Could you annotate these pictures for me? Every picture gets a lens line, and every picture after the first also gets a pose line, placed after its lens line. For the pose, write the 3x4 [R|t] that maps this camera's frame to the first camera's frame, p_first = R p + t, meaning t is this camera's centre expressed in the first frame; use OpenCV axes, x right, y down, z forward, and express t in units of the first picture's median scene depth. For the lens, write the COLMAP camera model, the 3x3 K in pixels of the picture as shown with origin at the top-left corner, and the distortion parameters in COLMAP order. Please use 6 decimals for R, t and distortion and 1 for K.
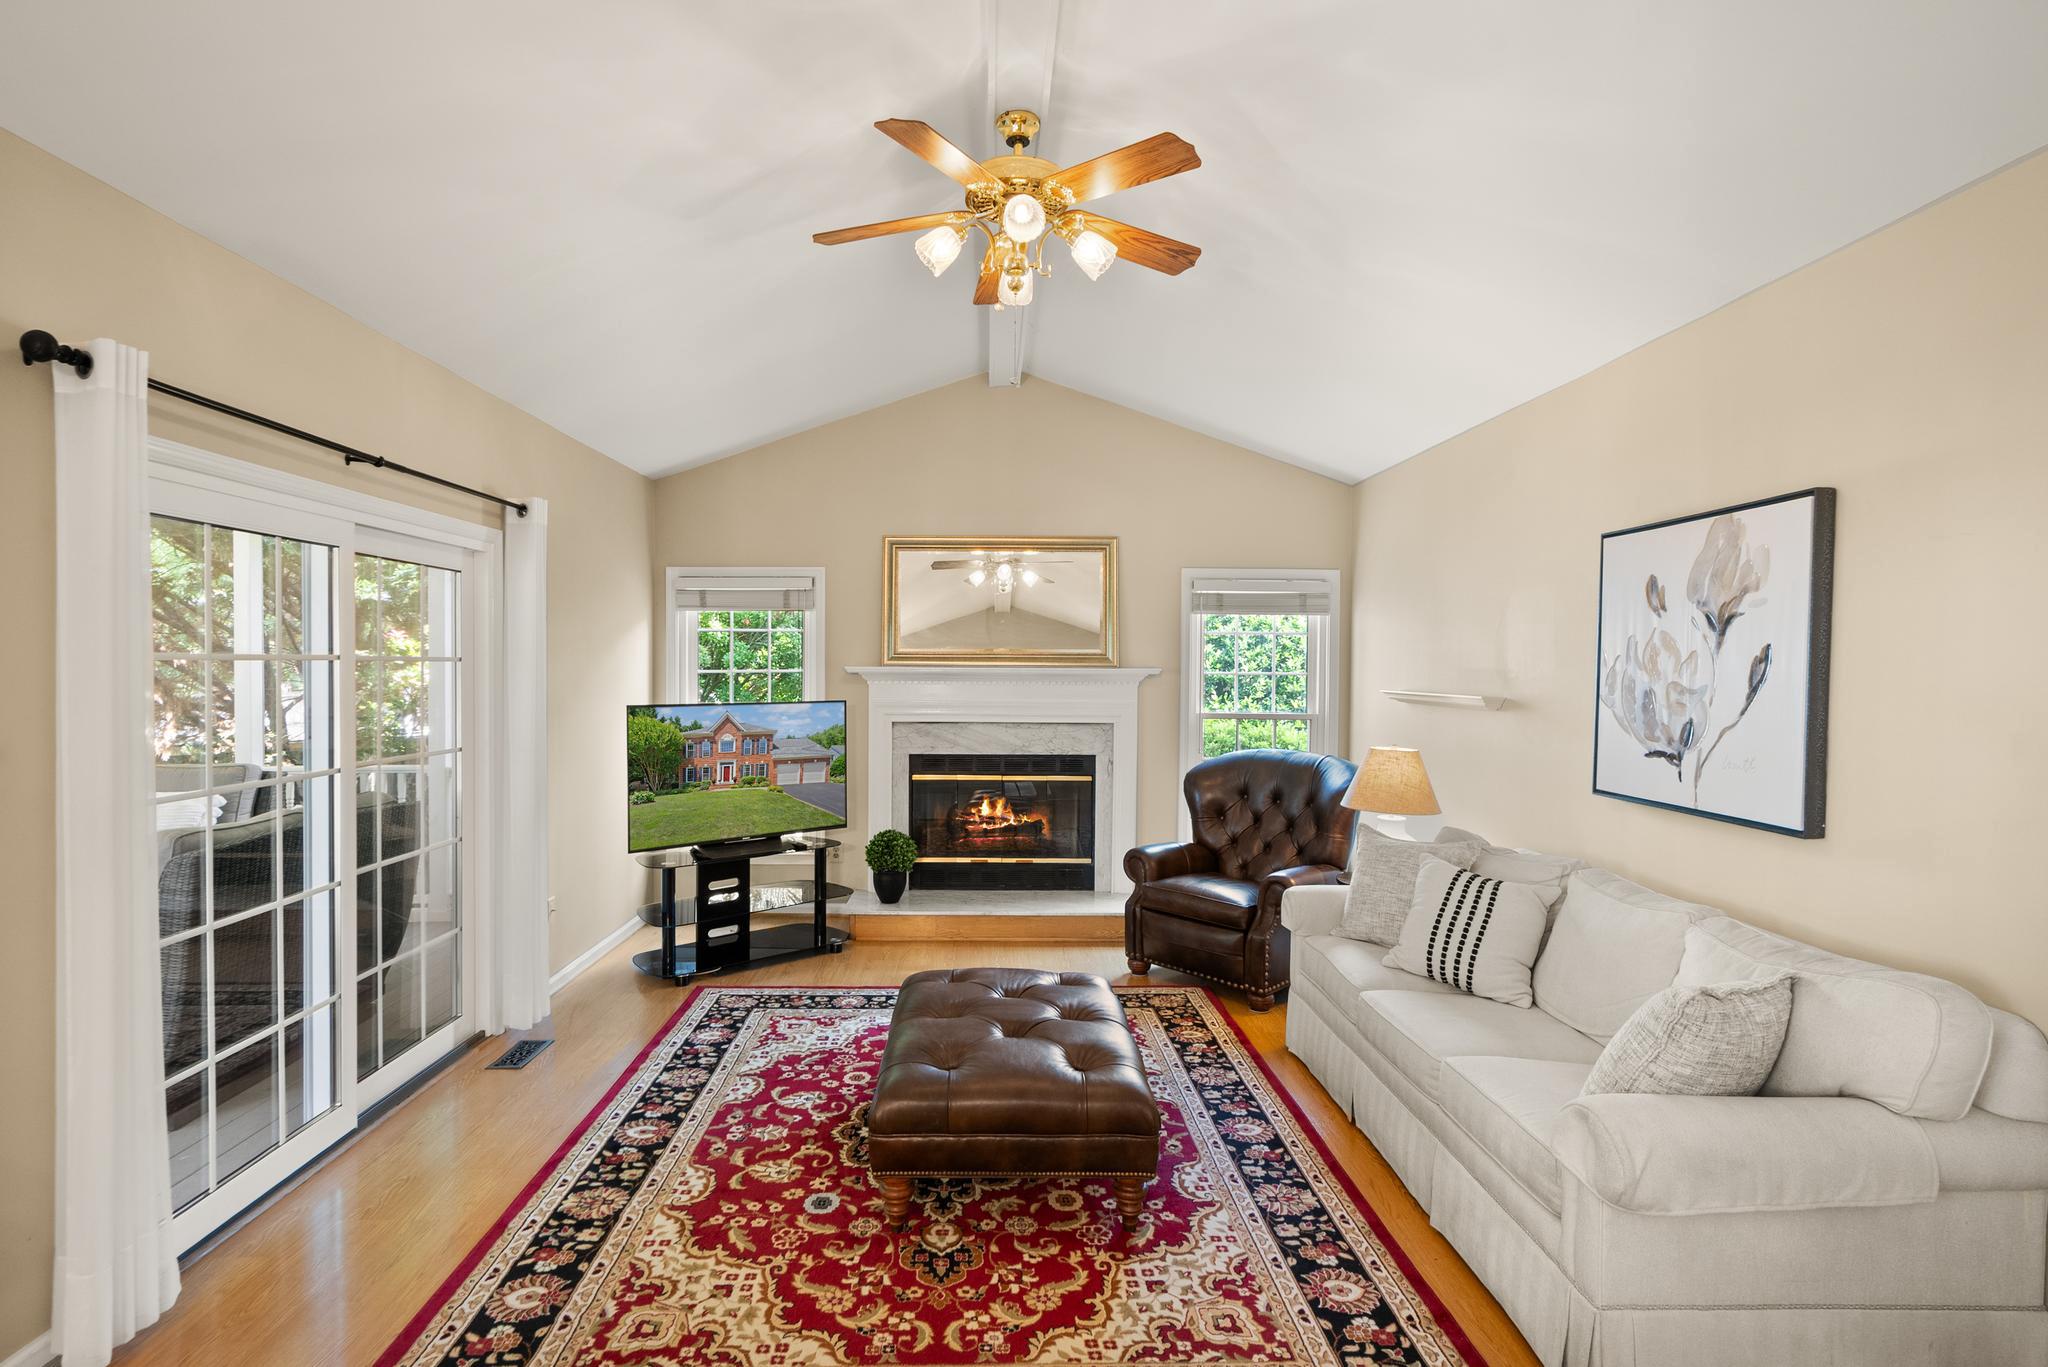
lens RADIAL K [[985.7, 0, 1009.1], [0, 985.7, 673.7], [0, 0, 1]] dist [0.000851, -0.000666]
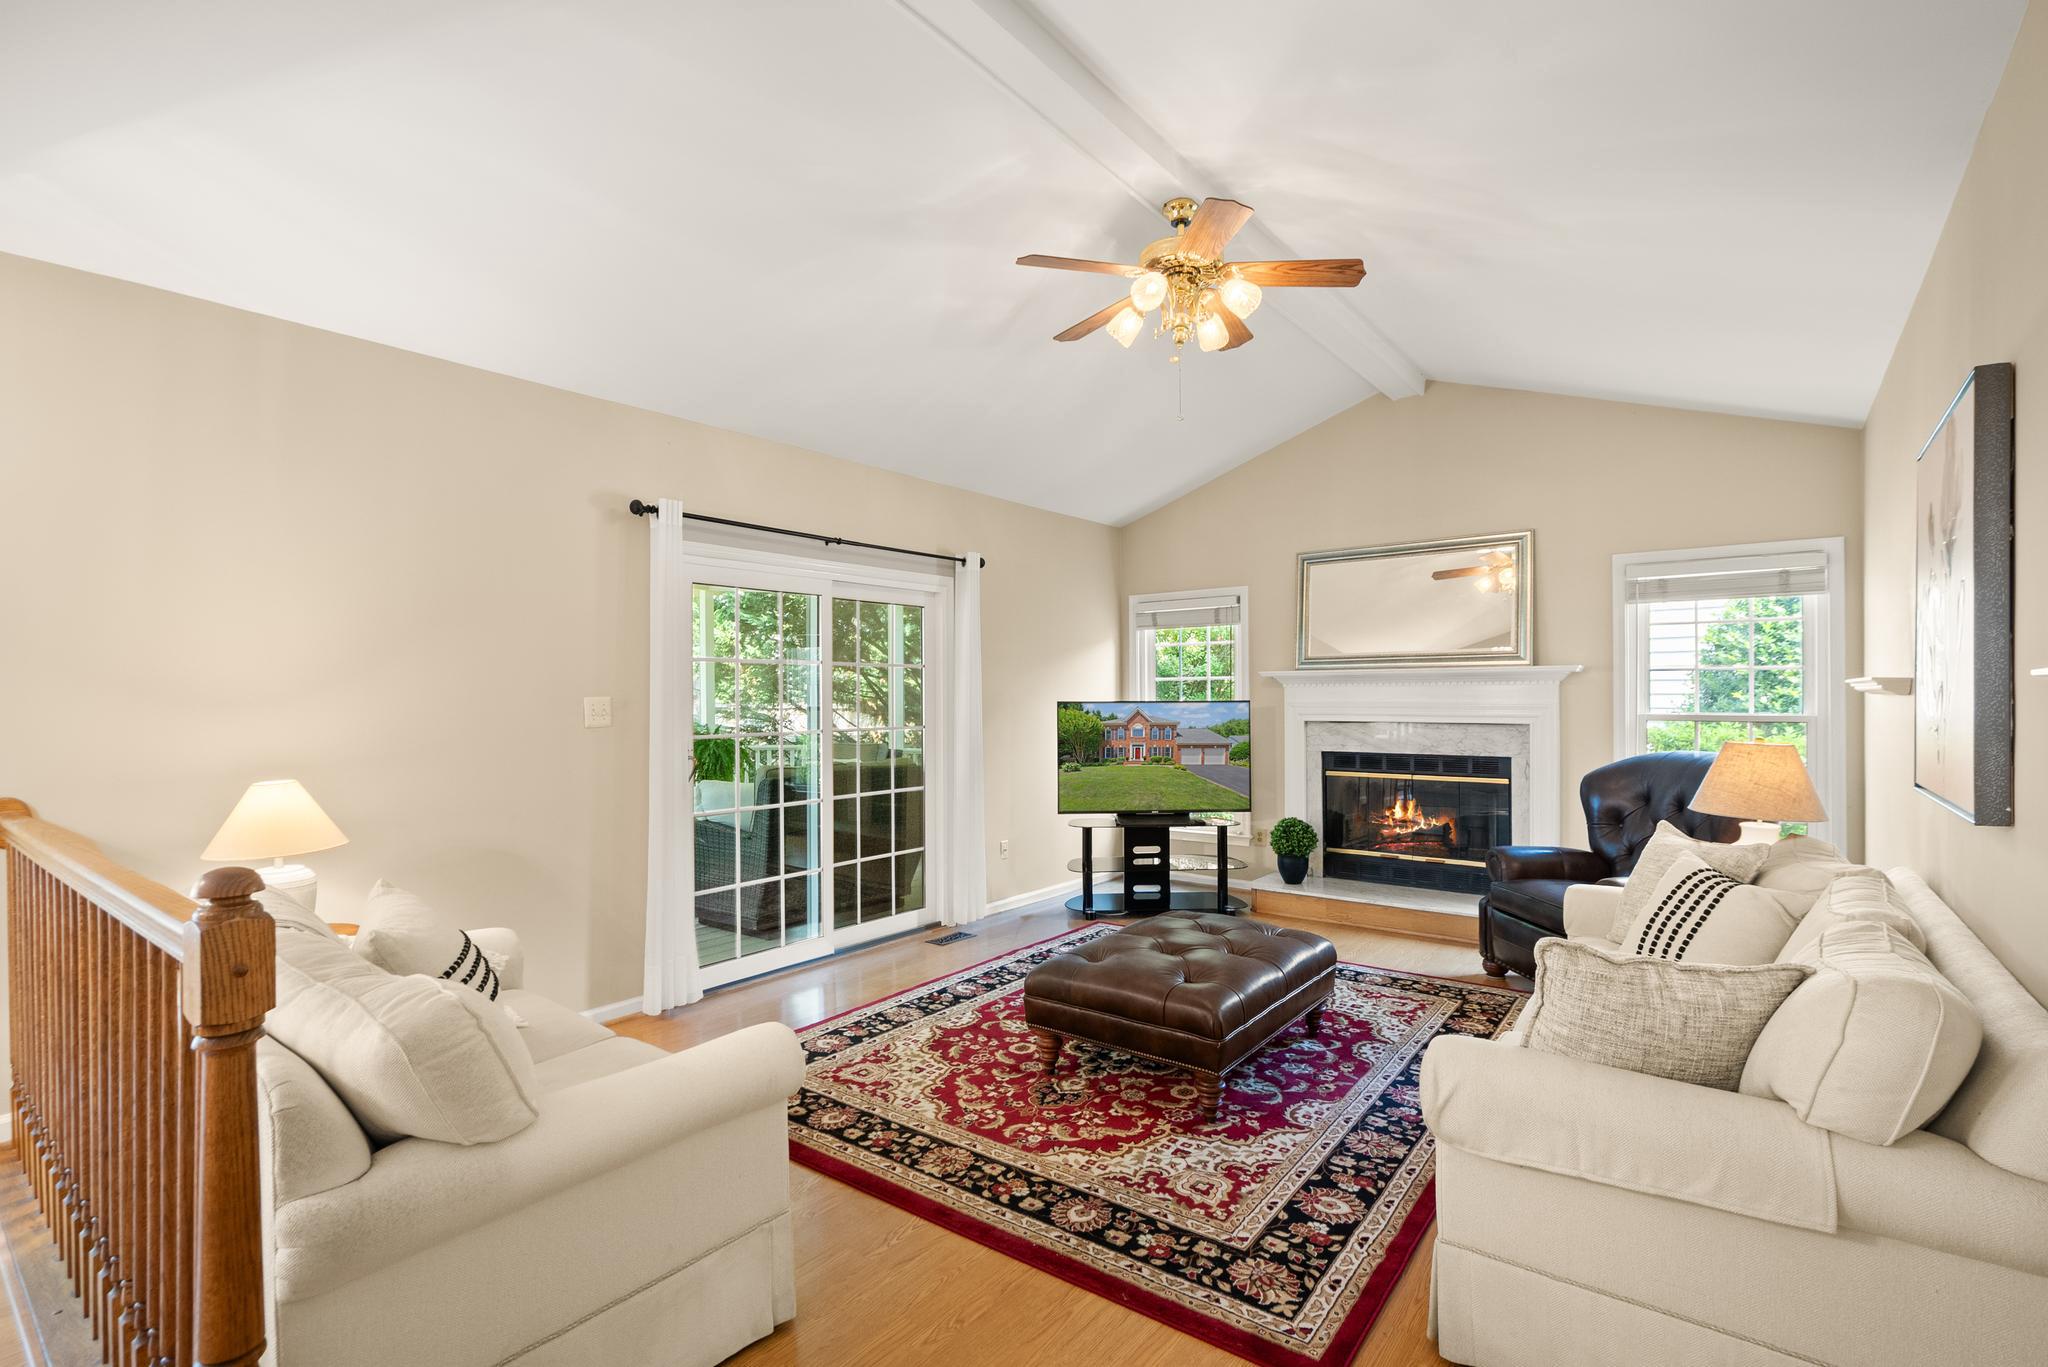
lens RADIAL K [[949.1, 0, 1044.0], [0, 949.1, 675.4], [0, 0, 1]] dist [-0.012716, 0.006691]
pose [[0.789994, -0.024683, -0.612617, 0.592216], [0.006021, 0.999453, -0.032504, 0.060678], [0.613085, 0.021989, 0.789711, -0.021444]]
